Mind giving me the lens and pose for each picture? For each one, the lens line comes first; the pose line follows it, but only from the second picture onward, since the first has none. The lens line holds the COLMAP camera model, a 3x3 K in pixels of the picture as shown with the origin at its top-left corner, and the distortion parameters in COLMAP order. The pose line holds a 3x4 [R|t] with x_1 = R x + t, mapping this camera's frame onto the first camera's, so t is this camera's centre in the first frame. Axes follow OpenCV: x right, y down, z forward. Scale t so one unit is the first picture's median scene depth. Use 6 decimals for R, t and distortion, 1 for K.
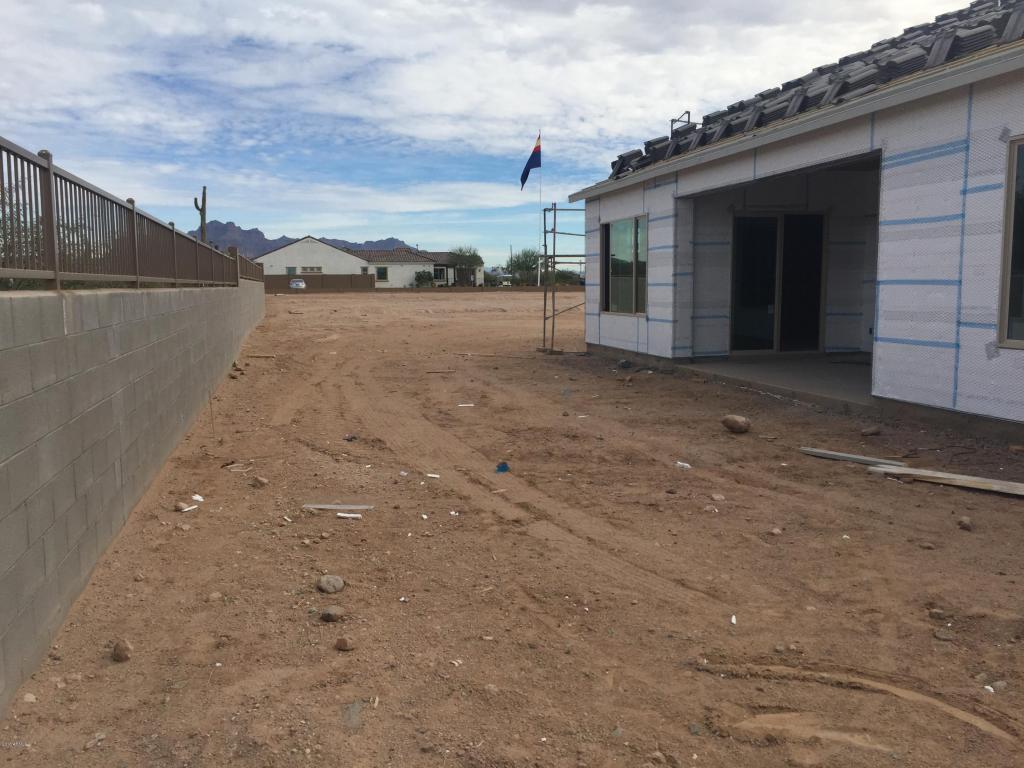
lens RADIAL K [[856.0, 0, 528.0], [0, 856.0, 365.1], [0, 0, 1]] dist [0.088497, -0.101966]
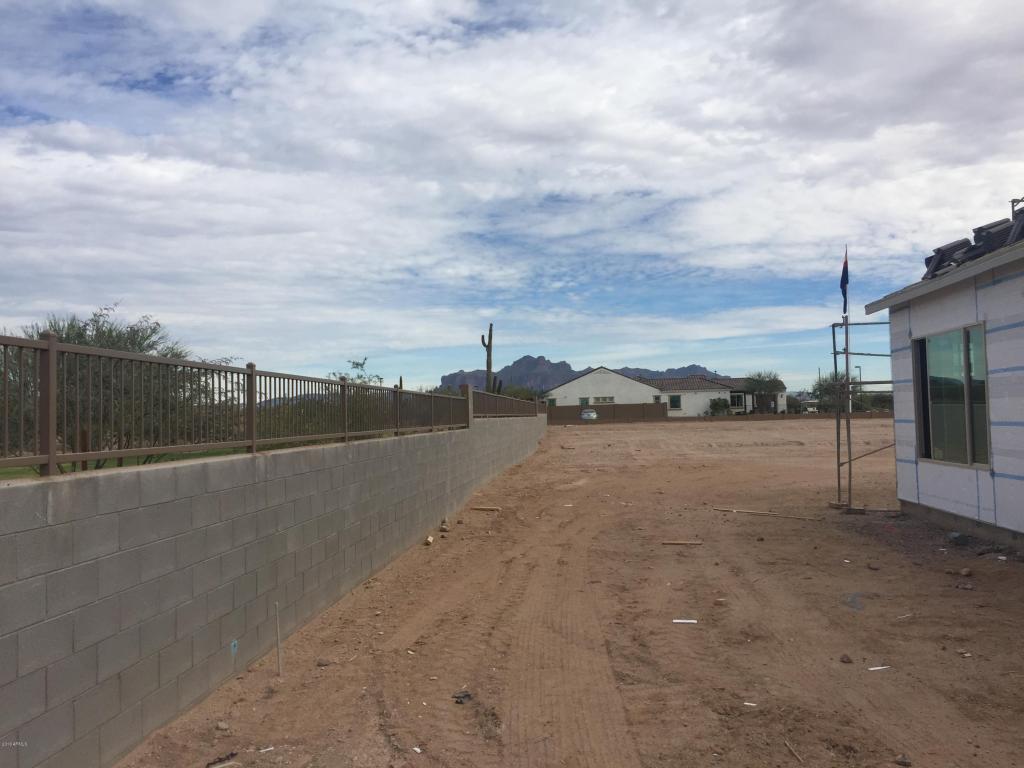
lens RADIAL K [[856.0, 0, 511.6], [0, 856.0, 355.6], [0, 0, 1]] dist [0.088497, -0.101966]
pose [[0.936294, -0.037564, -0.349204, 0.020601], [-0.018468, 0.987623, -0.155757, -0.024778], [0.350732, 0.152283, 0.924011, 0.171224]]
